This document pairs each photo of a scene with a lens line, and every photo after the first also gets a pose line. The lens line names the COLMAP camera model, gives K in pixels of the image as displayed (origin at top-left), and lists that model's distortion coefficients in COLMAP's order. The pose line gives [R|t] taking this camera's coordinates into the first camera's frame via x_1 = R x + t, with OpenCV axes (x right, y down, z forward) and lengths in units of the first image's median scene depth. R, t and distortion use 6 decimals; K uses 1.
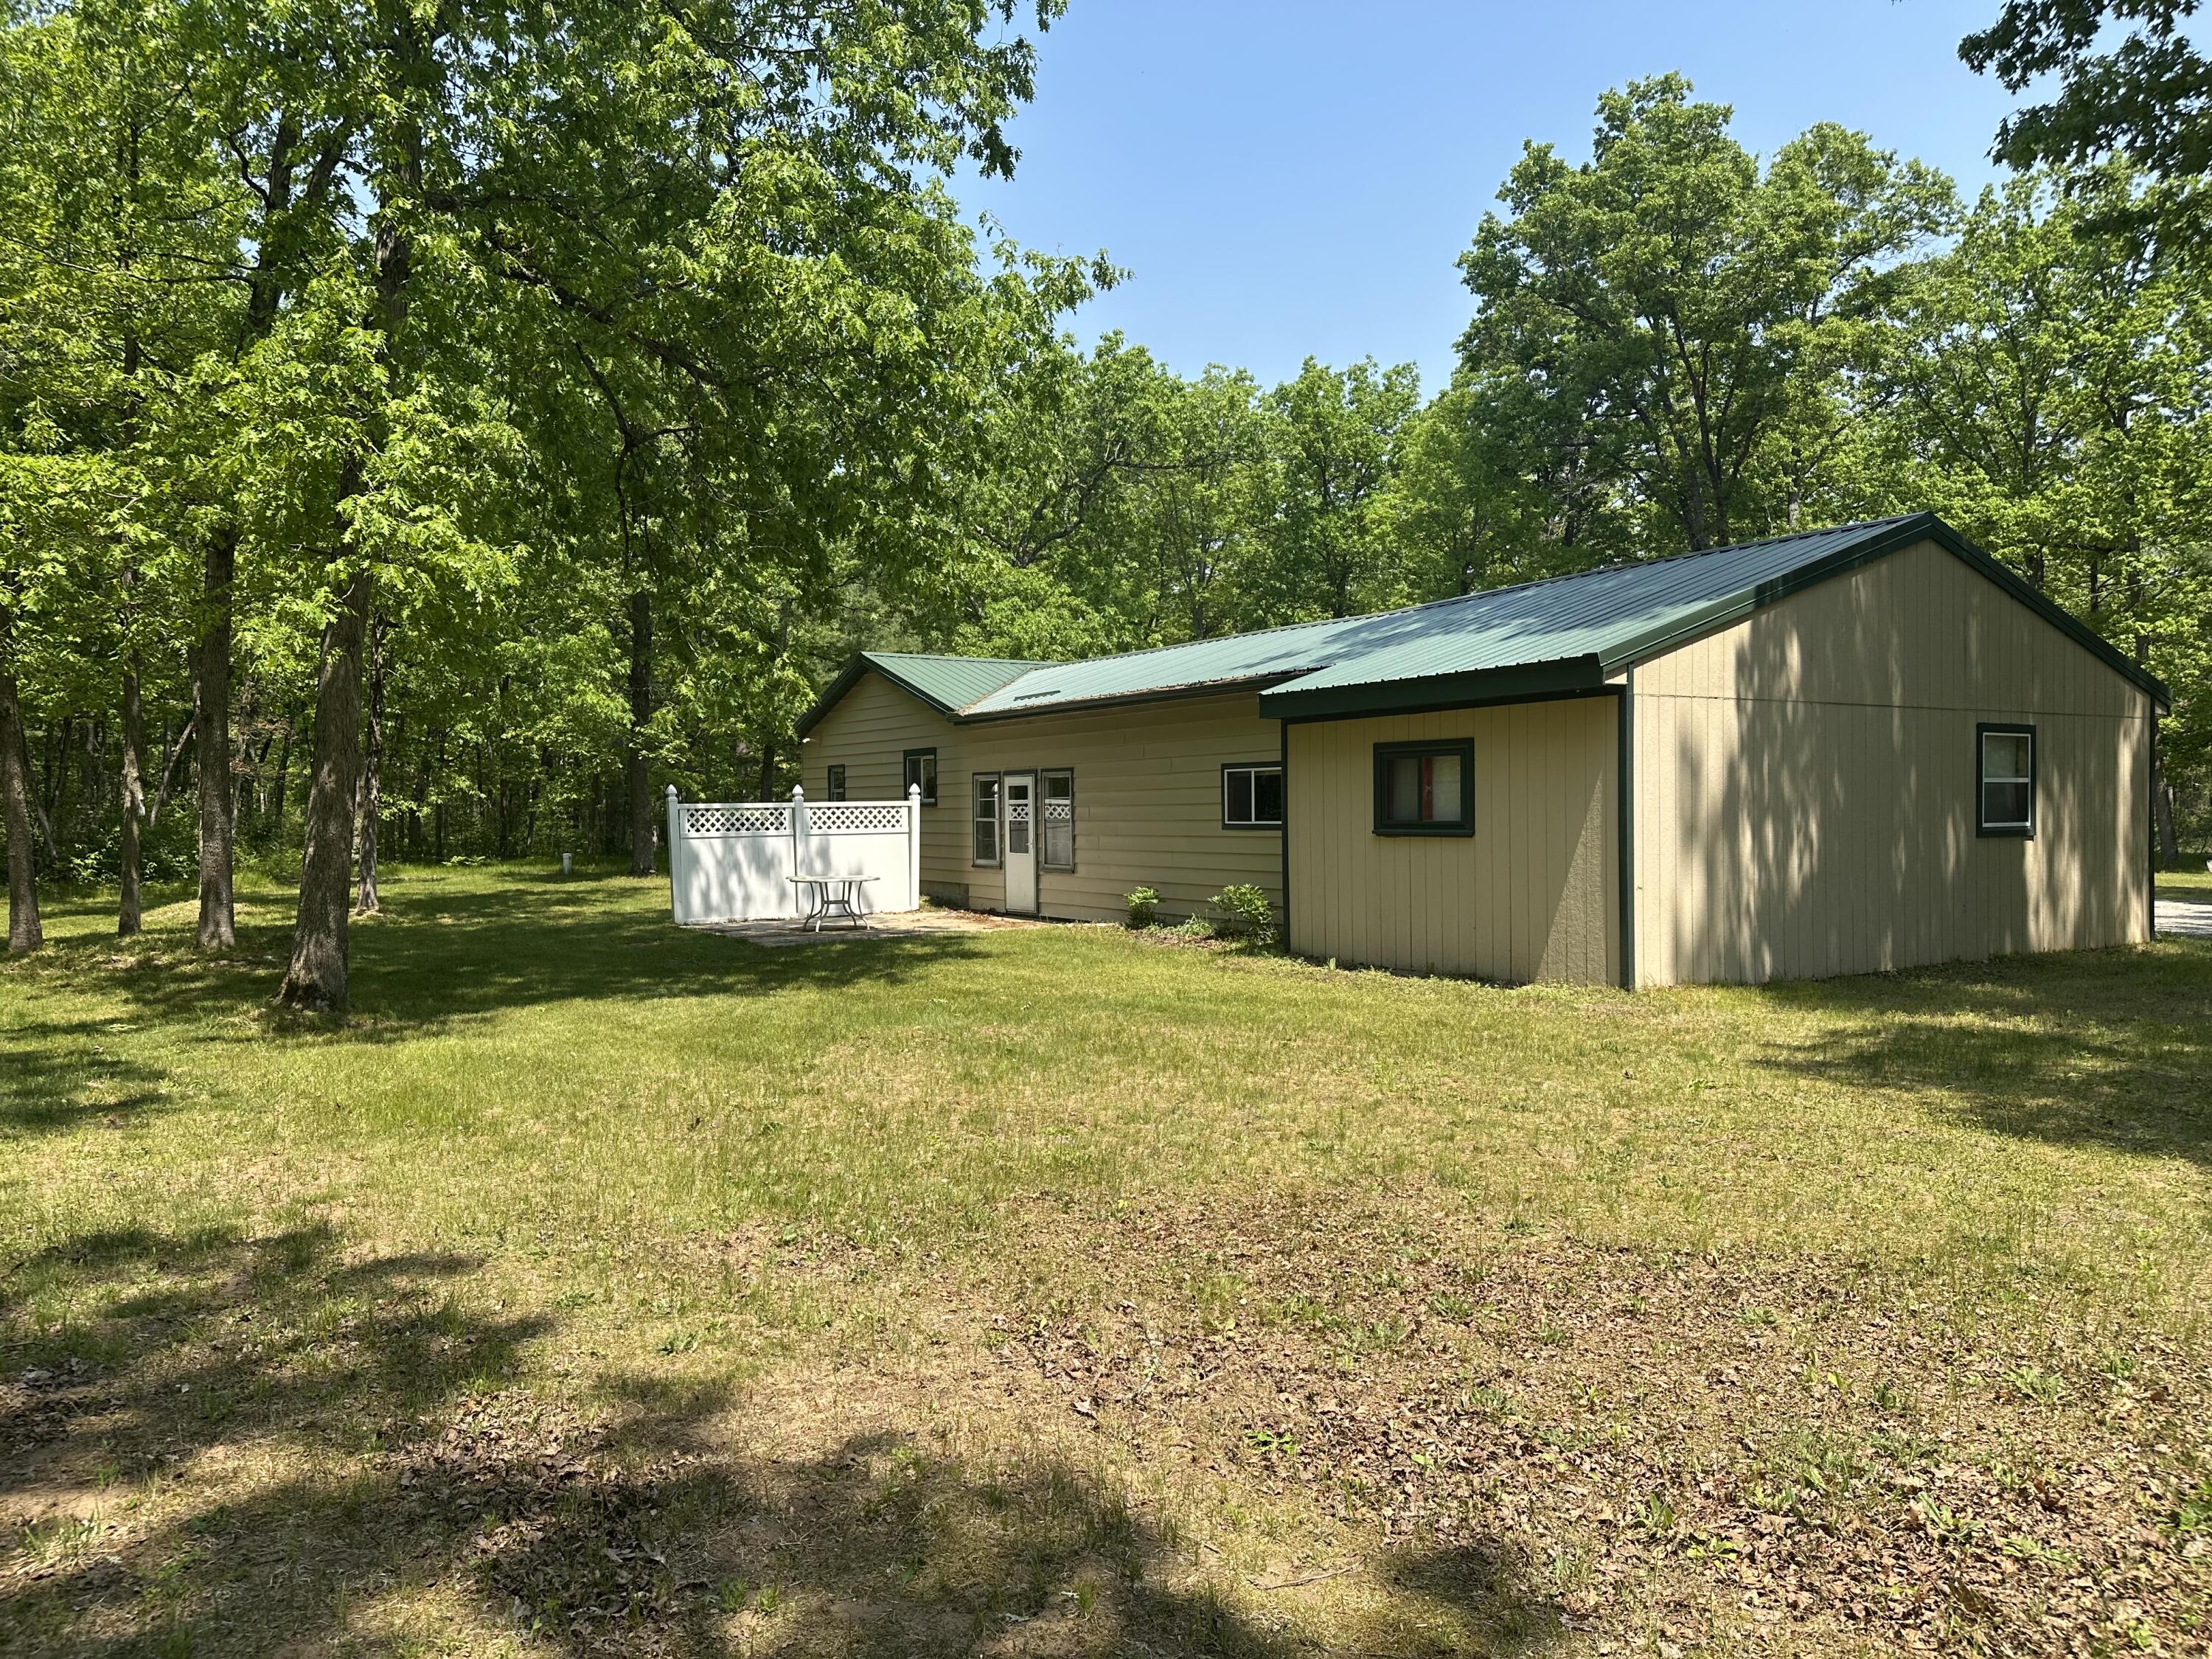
lens RADIAL K [[1626.1, 0, 1161.3], [0, 1626.1, 825.6], [0, 0, 1]] dist [0.085624, -0.112590]
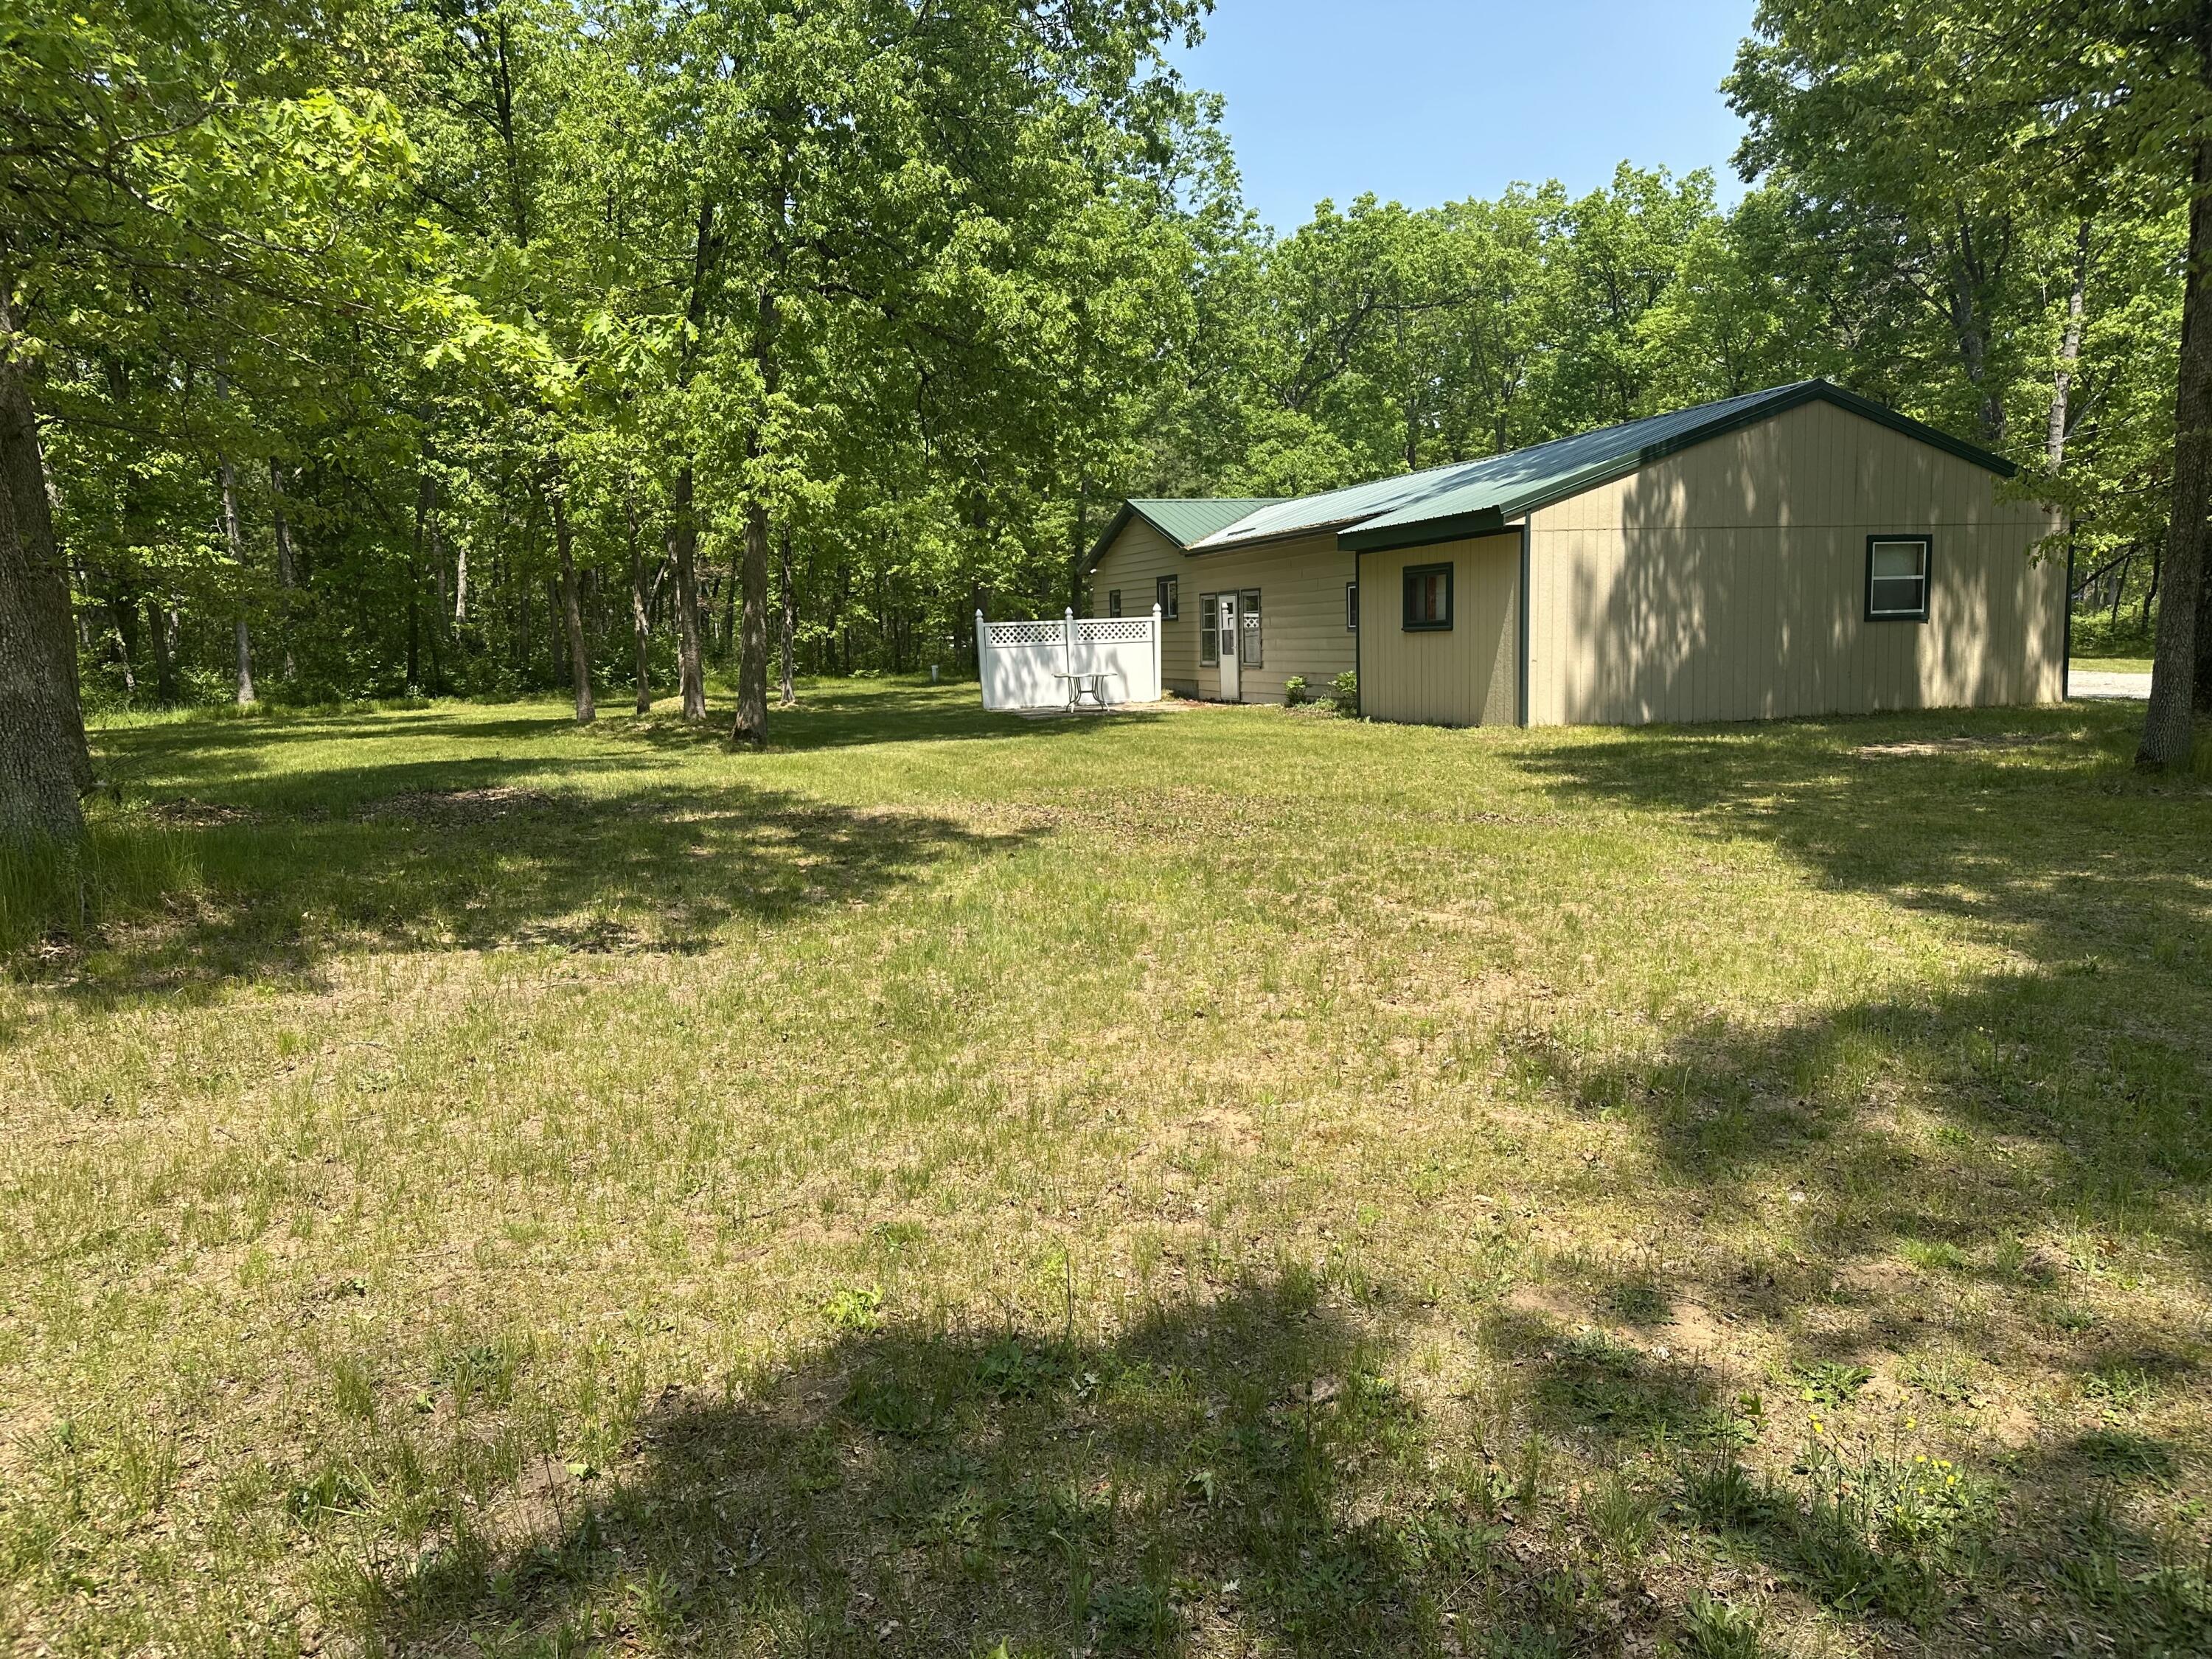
lens RADIAL K [[1626.1, 0, 1112.1], [0, 1626.1, 837.6], [0, 0, 1]] dist [0.085624, -0.112590]
pose [[0.965215, 0.012846, -0.261142, 0.226769], [0.018471, 0.992947, 0.117114, 0.011432], [0.260805, -0.117864, 0.958170, -0.414887]]
